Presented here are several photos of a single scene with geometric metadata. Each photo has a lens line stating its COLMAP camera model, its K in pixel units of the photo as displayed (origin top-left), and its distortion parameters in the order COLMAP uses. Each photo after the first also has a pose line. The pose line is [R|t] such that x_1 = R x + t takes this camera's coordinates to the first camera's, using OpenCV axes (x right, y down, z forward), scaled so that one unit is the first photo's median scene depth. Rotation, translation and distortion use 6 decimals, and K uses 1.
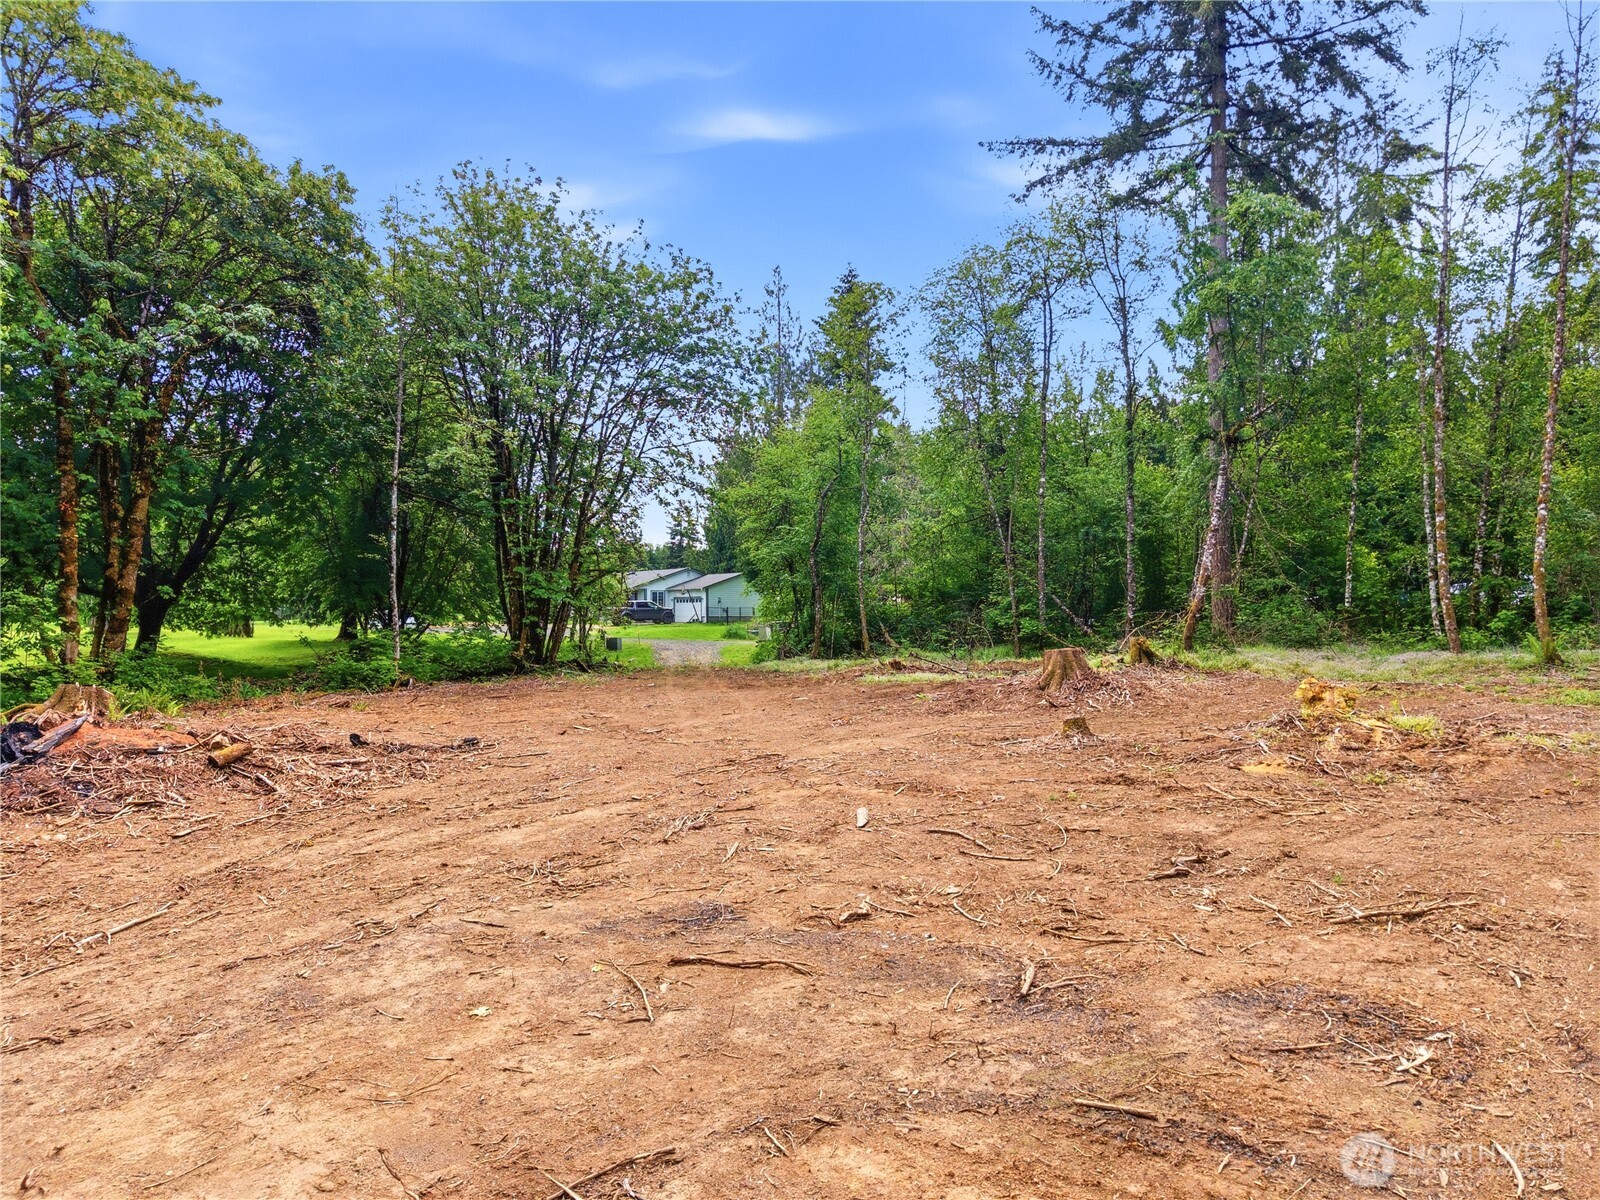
lens RADIAL K [[1081.8, 0, 800.0], [0, 1081.8, 600.0], [0, 0, 1]] dist [0.055289, -0.119117]
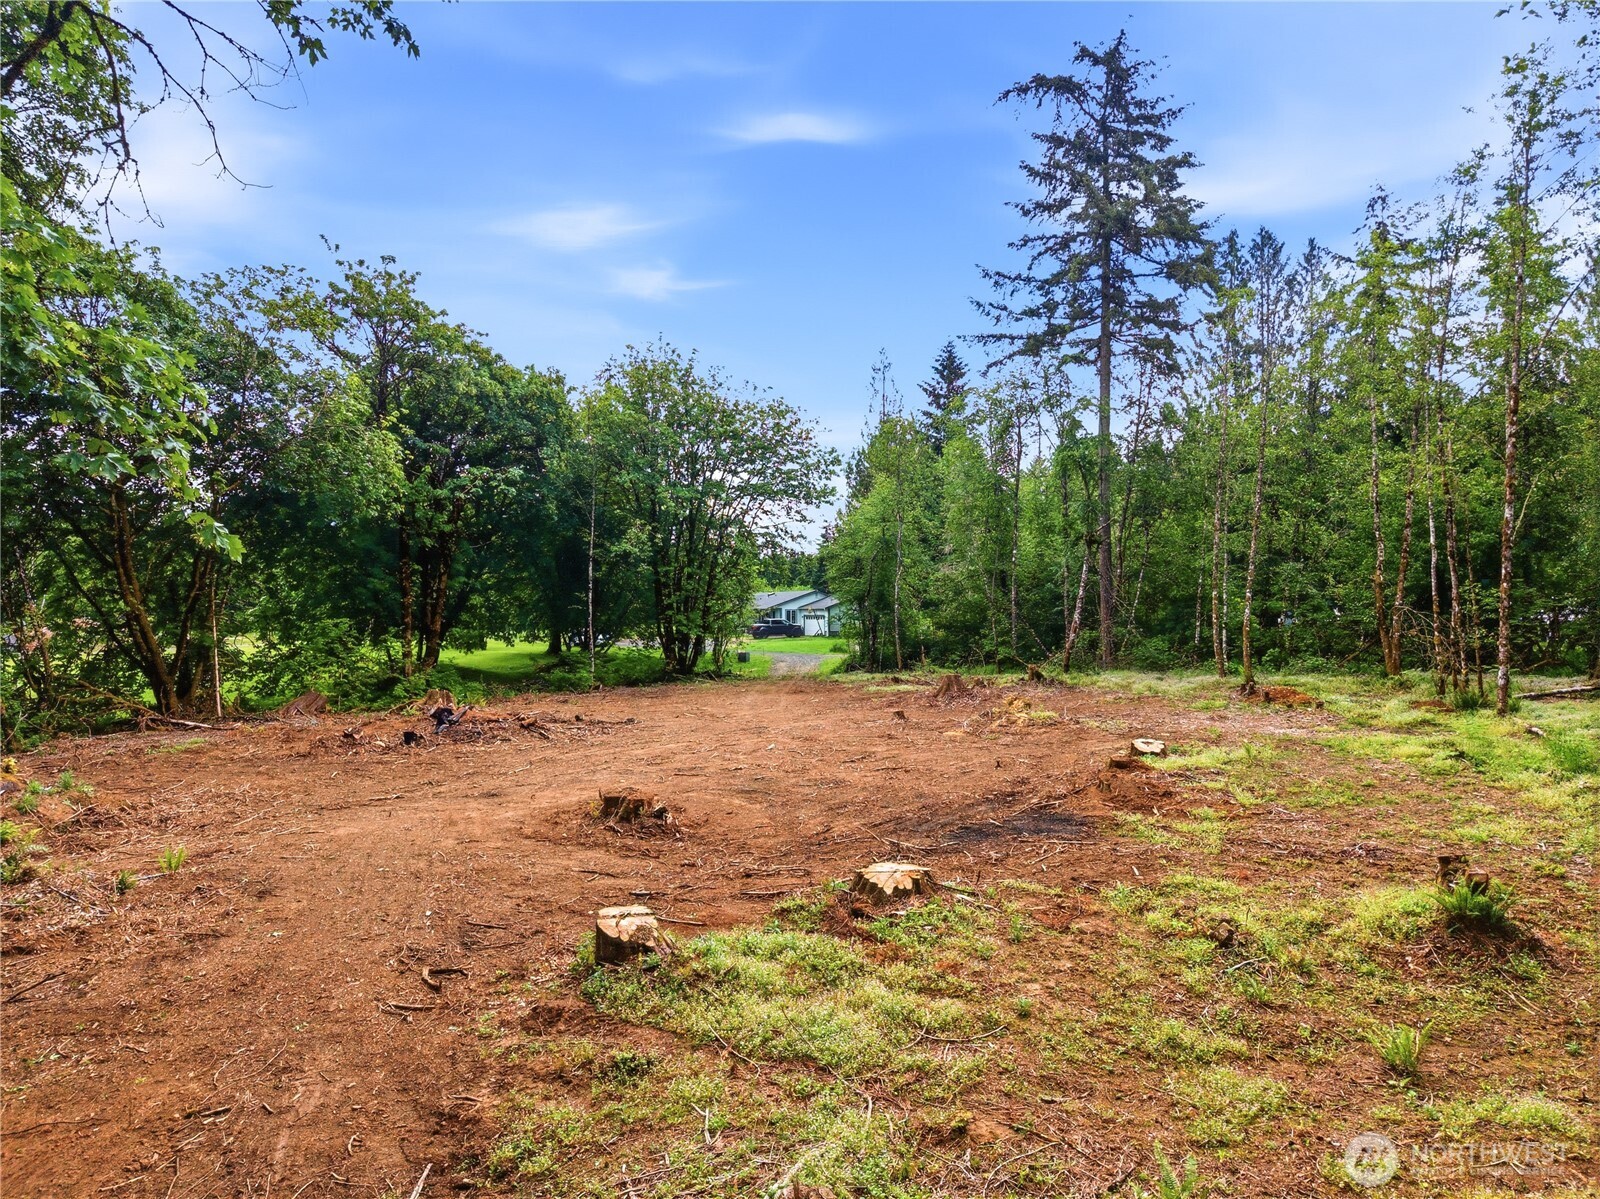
lens RADIAL K [[1081.8, 0, 800.0], [0, 1081.8, 599.5], [0, 0, 1]] dist [0.055289, -0.119117]
pose [[0.987593, -0.003817, -0.156991, 0.156972], [0.003831, 0.999993, -0.000213, -0.044738], [0.156991, -0.000391, 0.987600, -0.455066]]
